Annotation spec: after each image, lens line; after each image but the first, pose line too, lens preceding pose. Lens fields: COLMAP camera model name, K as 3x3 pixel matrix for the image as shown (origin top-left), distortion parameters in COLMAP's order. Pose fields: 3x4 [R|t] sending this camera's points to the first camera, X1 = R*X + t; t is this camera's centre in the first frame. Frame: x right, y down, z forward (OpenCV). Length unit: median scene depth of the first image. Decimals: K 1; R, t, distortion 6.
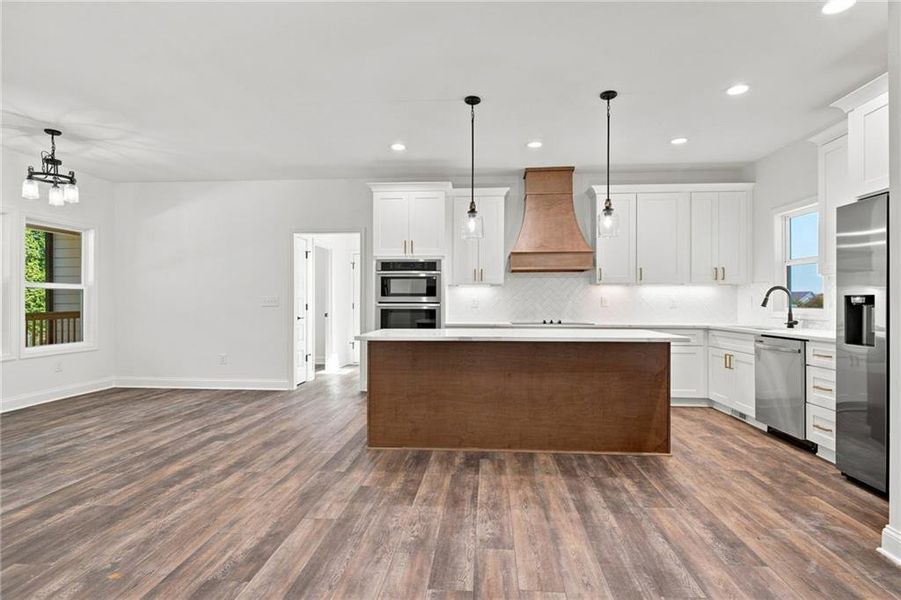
lens RADIAL K [[463.1, 0, 461.6], [0, 463.1, 302.4], [0, 0, 1]] dist [0.008115, -0.003732]
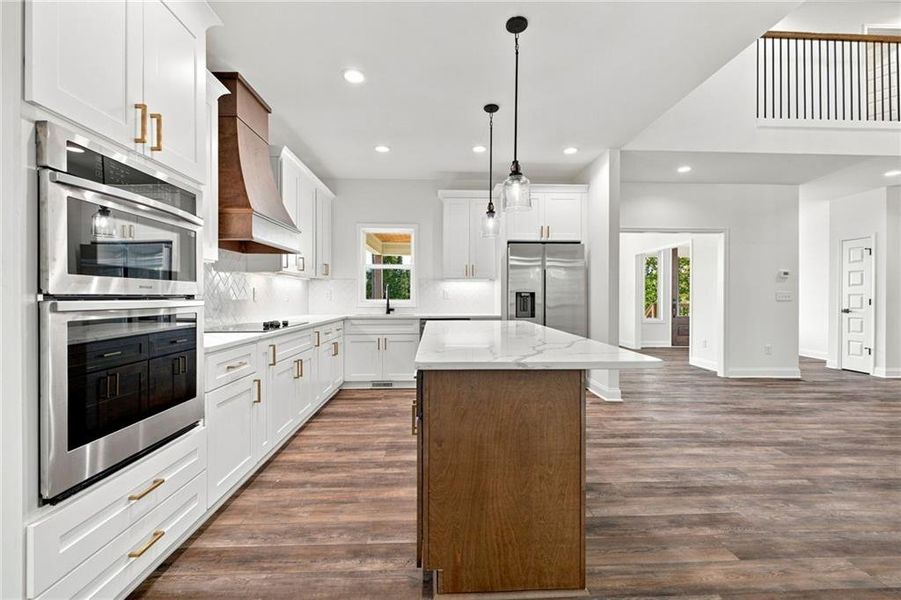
lens RADIAL K [[390.1, 0, 453.2], [0, 390.1, 296.5], [0, 0, 1]] dist [0.006082, -0.001767]
pose [[-0.093947, -0.003406, 0.995571, -0.559601], [-0.002316, 0.999992, 0.003203, -0.001512], [-0.995574, -0.002005, -0.093954, 1.092383]]
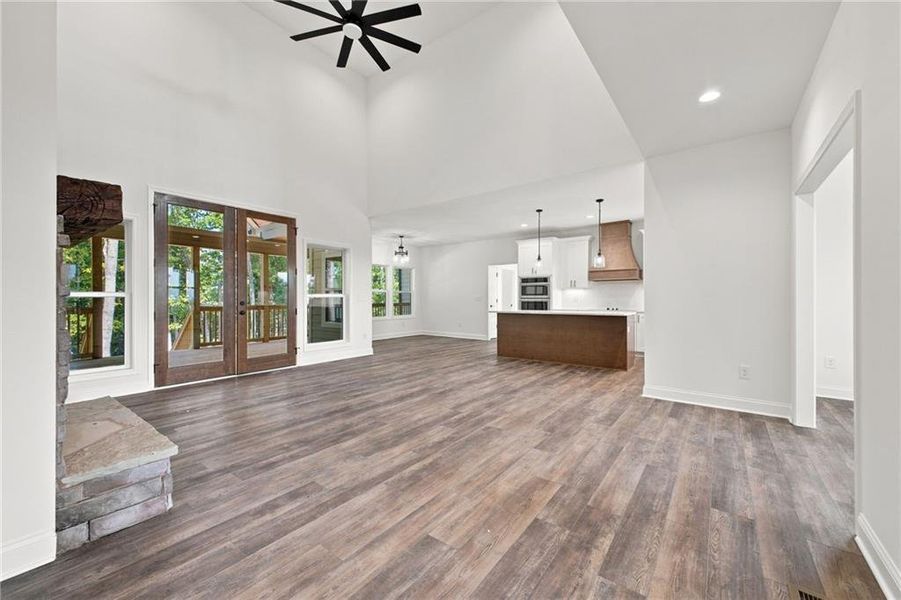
lens RADIAL K [[363.5, 0, 456.2], [0, 363.5, 300.6], [0, 0, 1]] dist [0.008188, -0.000659]
pose [[0.841803, 0.001107, -0.539784, 0.616357], [0.001136, 0.999992, 0.003821, 0.005448], [0.539784, -0.003830, 0.841795, -0.707429]]
